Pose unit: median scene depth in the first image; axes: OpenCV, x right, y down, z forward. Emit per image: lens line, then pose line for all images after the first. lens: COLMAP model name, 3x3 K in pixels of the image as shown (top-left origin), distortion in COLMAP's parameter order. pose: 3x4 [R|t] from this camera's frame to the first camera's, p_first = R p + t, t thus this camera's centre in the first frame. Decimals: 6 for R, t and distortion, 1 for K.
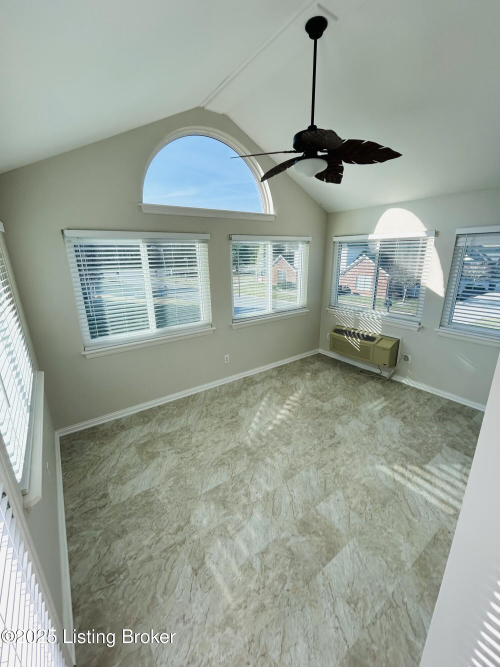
lens RADIAL K [[271.5, 0, 250.0], [0, 271.5, 333.5], [0, 0, 1]] dist [-0.001865, -0.000022]
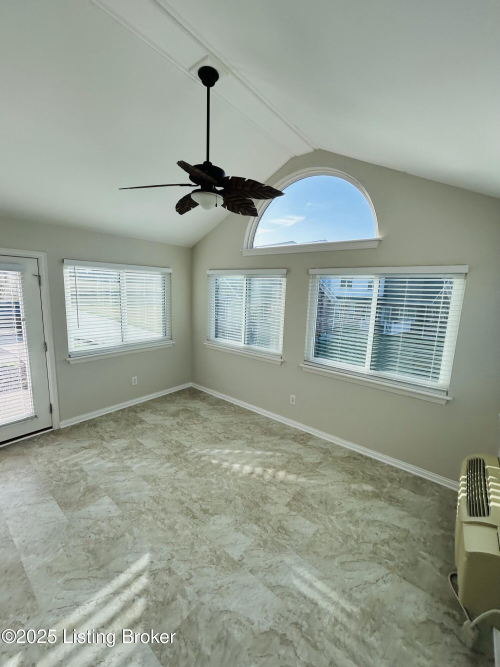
lens RADIAL K [[271.5, 0, 250.0], [0, 271.5, 333.5], [0, 0, 1]] dist [-0.001865, -0.000022]
pose [[0.256643, 0.180641, -0.949475, 0.936932], [-0.312569, 0.945100, 0.095321, -0.211624], [0.914568, 0.272313, 0.299016, 0.702686]]
